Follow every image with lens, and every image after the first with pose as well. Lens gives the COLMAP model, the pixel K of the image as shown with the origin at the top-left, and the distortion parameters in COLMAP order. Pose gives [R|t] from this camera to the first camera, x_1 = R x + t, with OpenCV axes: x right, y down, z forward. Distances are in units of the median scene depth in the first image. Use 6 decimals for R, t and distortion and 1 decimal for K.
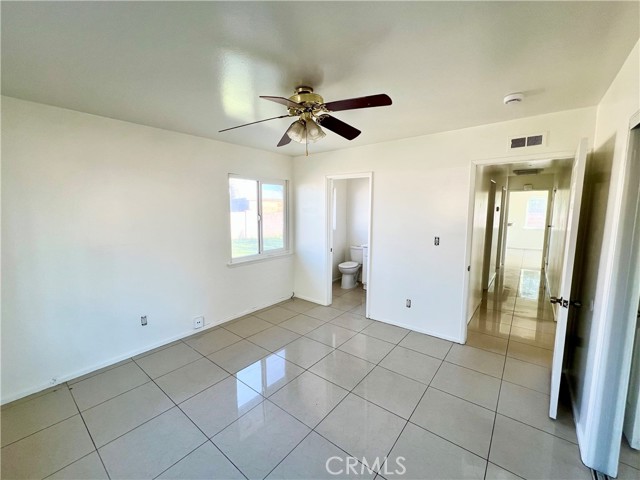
lens RADIAL K [[262.8, 0, 320.0], [0, 262.8, 240.7], [0, 0, 1]] dist [0.000471, 0.000042]
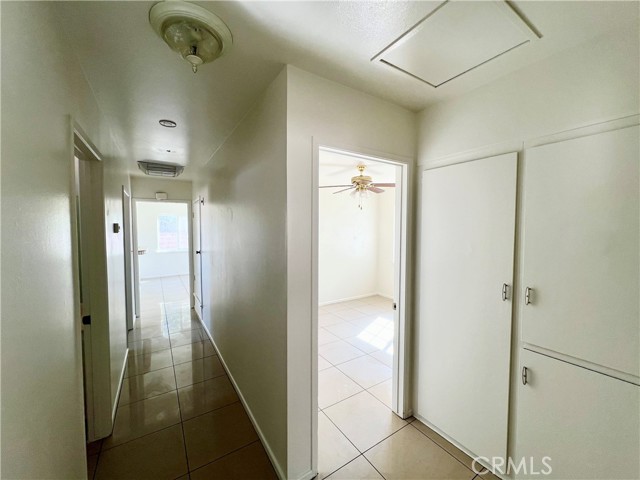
lens RADIAL K [[256.3, 0, 319.5], [0, 256.3, 239.3], [0, 0, 1]] dist [-0.000414, -0.000247]
pose [[0.319676, -0.039450, 0.946705, 0.280730], [0.111711, 0.993734, 0.003688, -0.047917], [-0.940919, 0.104579, 0.322080, 0.401286]]
